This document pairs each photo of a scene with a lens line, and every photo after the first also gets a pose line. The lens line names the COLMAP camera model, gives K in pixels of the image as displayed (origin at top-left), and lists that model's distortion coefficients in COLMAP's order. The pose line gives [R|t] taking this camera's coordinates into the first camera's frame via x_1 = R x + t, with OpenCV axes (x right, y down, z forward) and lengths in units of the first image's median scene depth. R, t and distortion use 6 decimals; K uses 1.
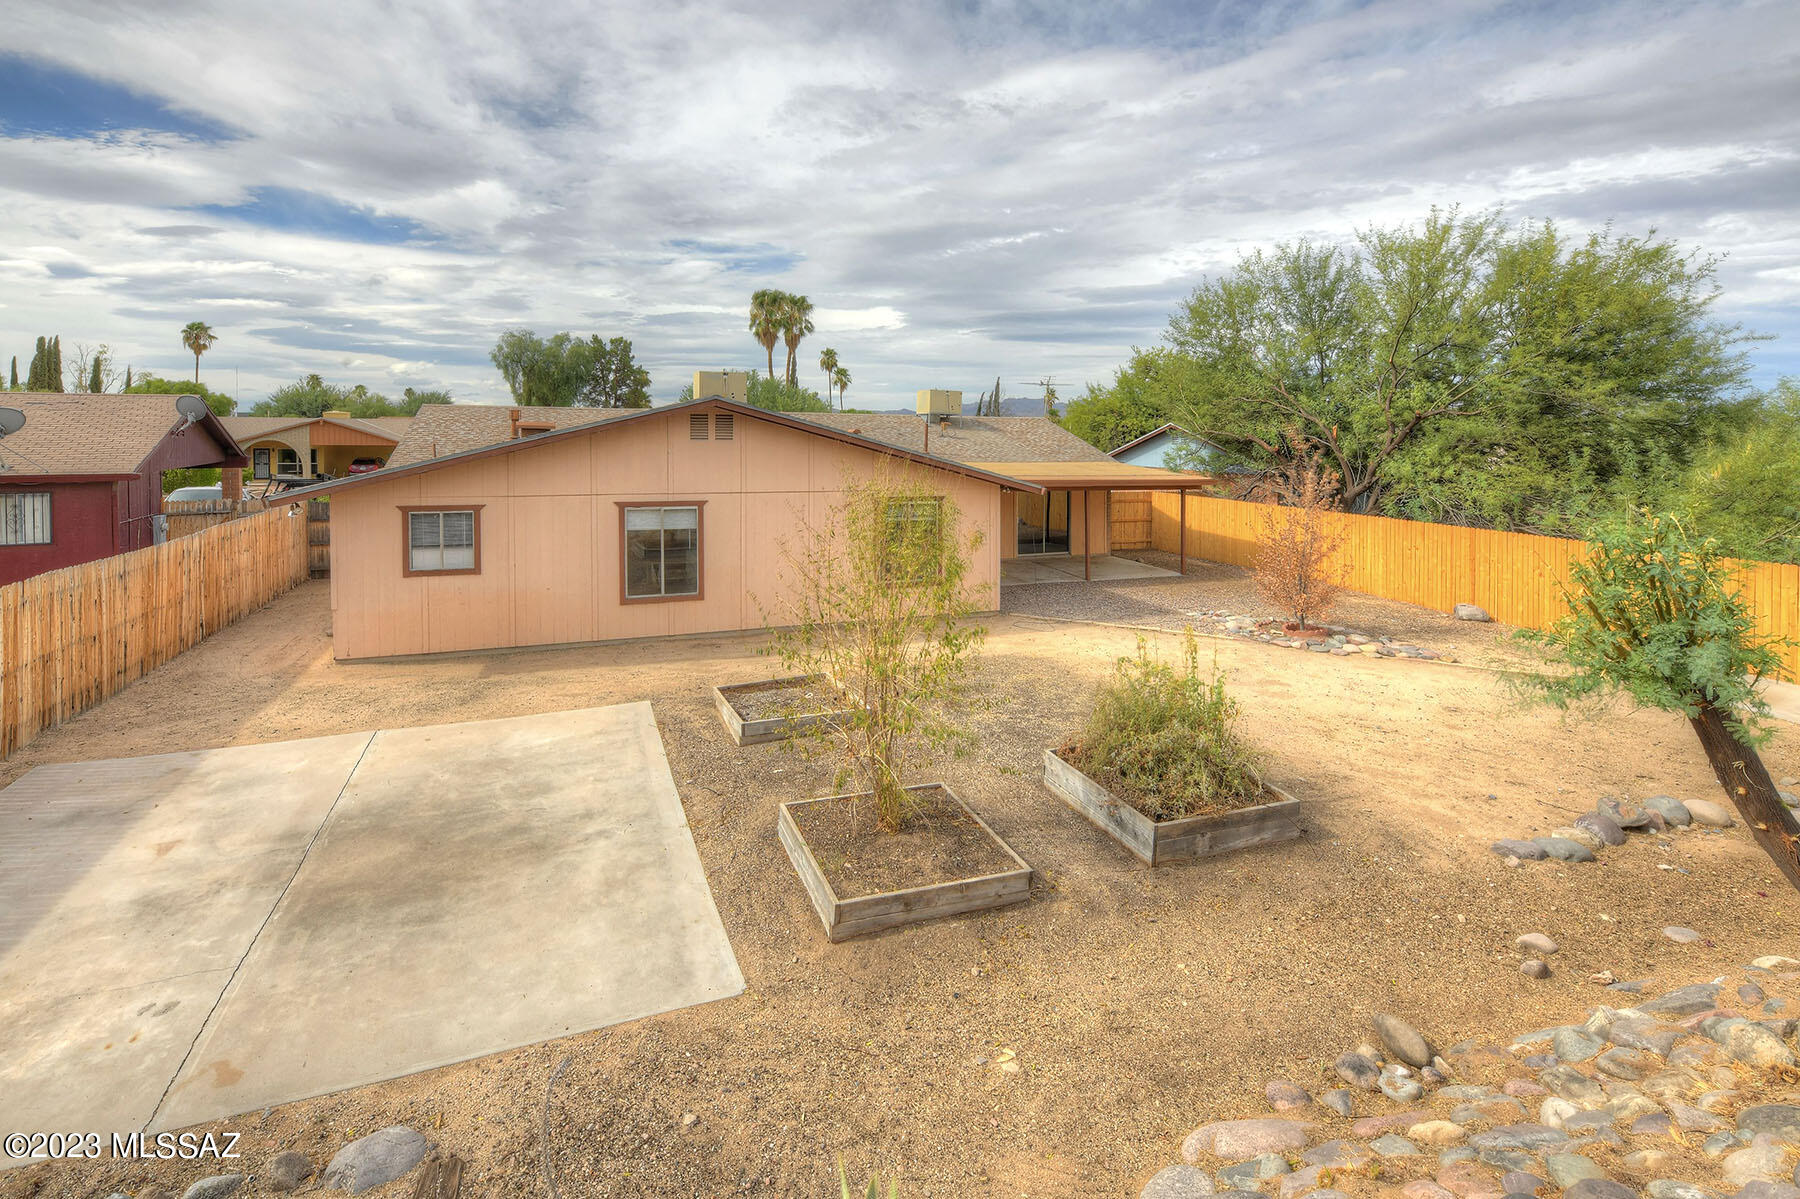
lens RADIAL K [[764.0, 0, 900.4], [0, 764.0, 503.8], [0, 0, 1]] dist [-0.004406, -0.003550]
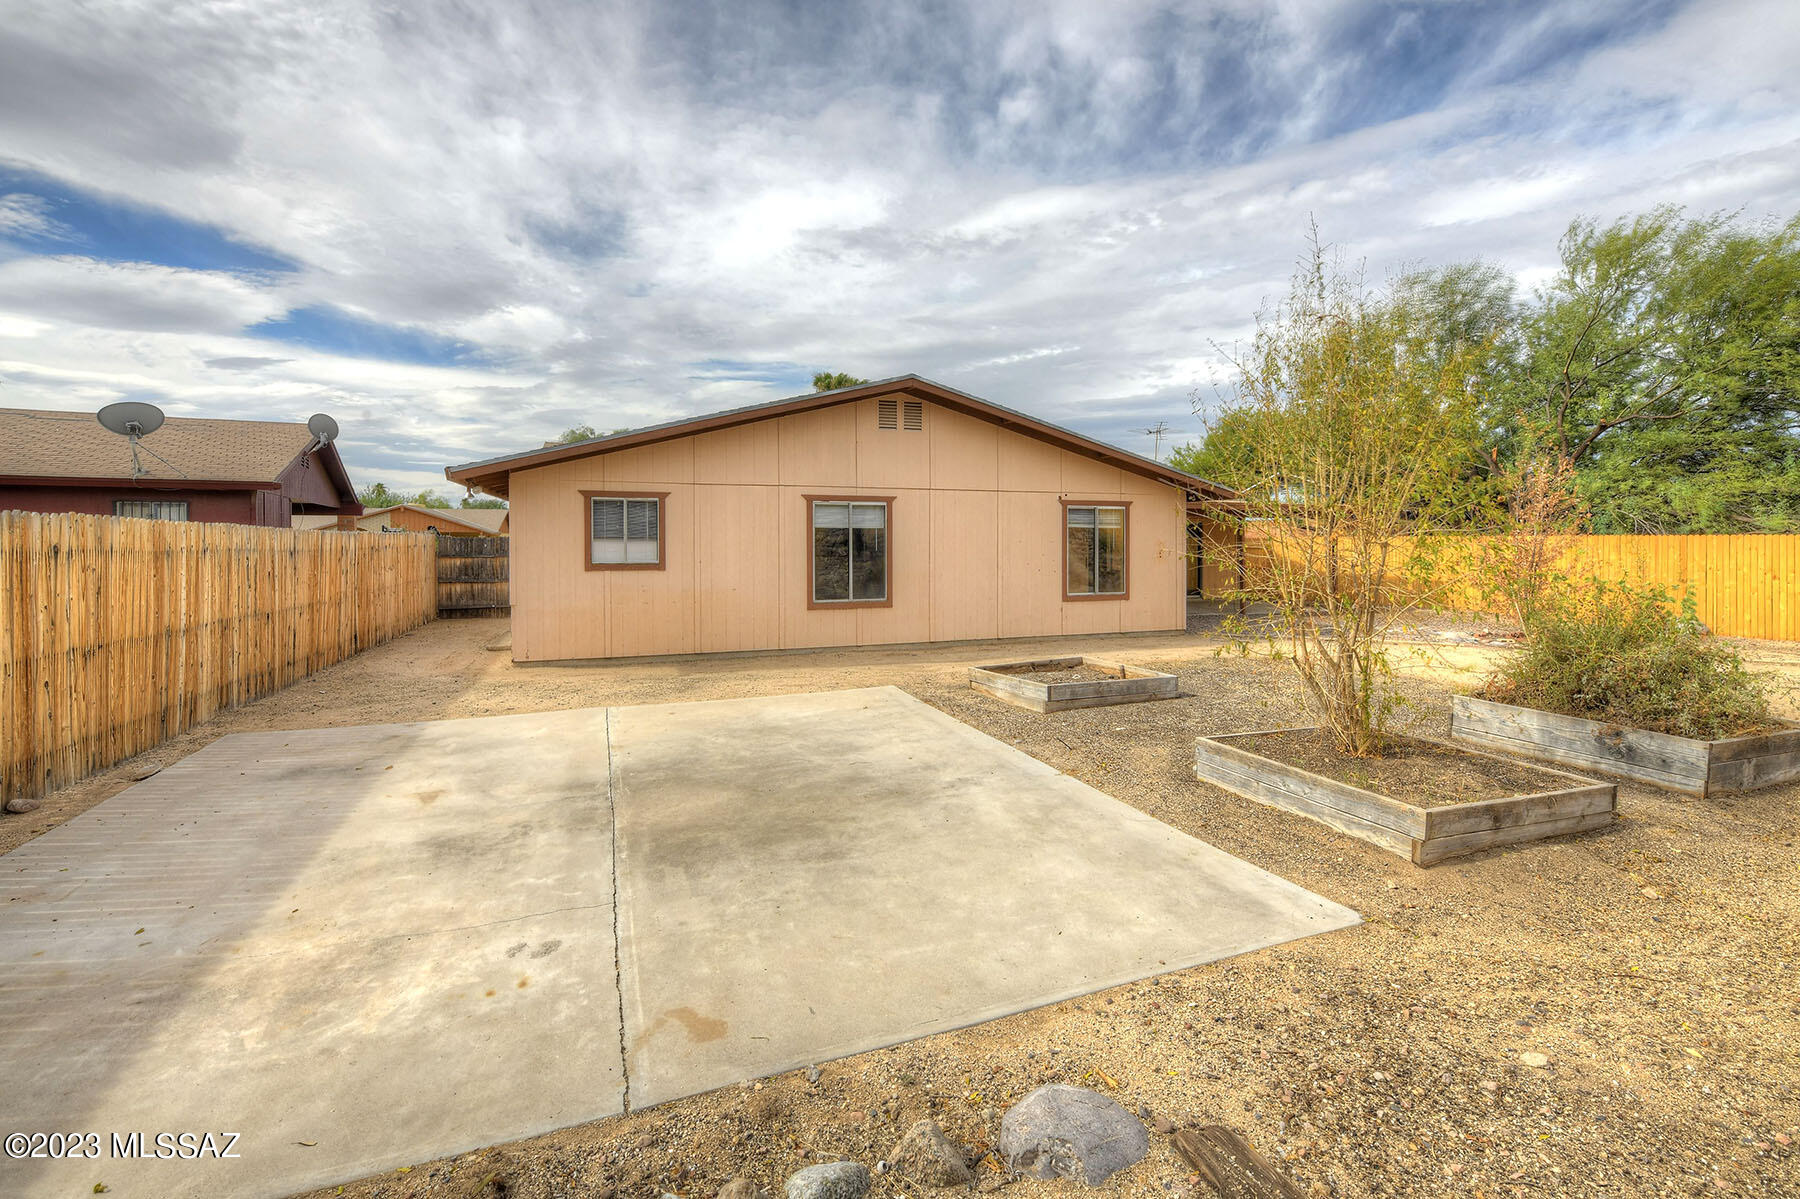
lens RADIAL K [[733.1, 0, 900.0], [0, 733.1, 599.5], [0, 0, 1]] dist [-0.007990, -0.003898]
pose [[0.999600, -0.022614, -0.016975, -0.451276], [0.022152, 0.999393, -0.026893, 0.270671], [0.017573, 0.026507, 0.999494, 0.249215]]
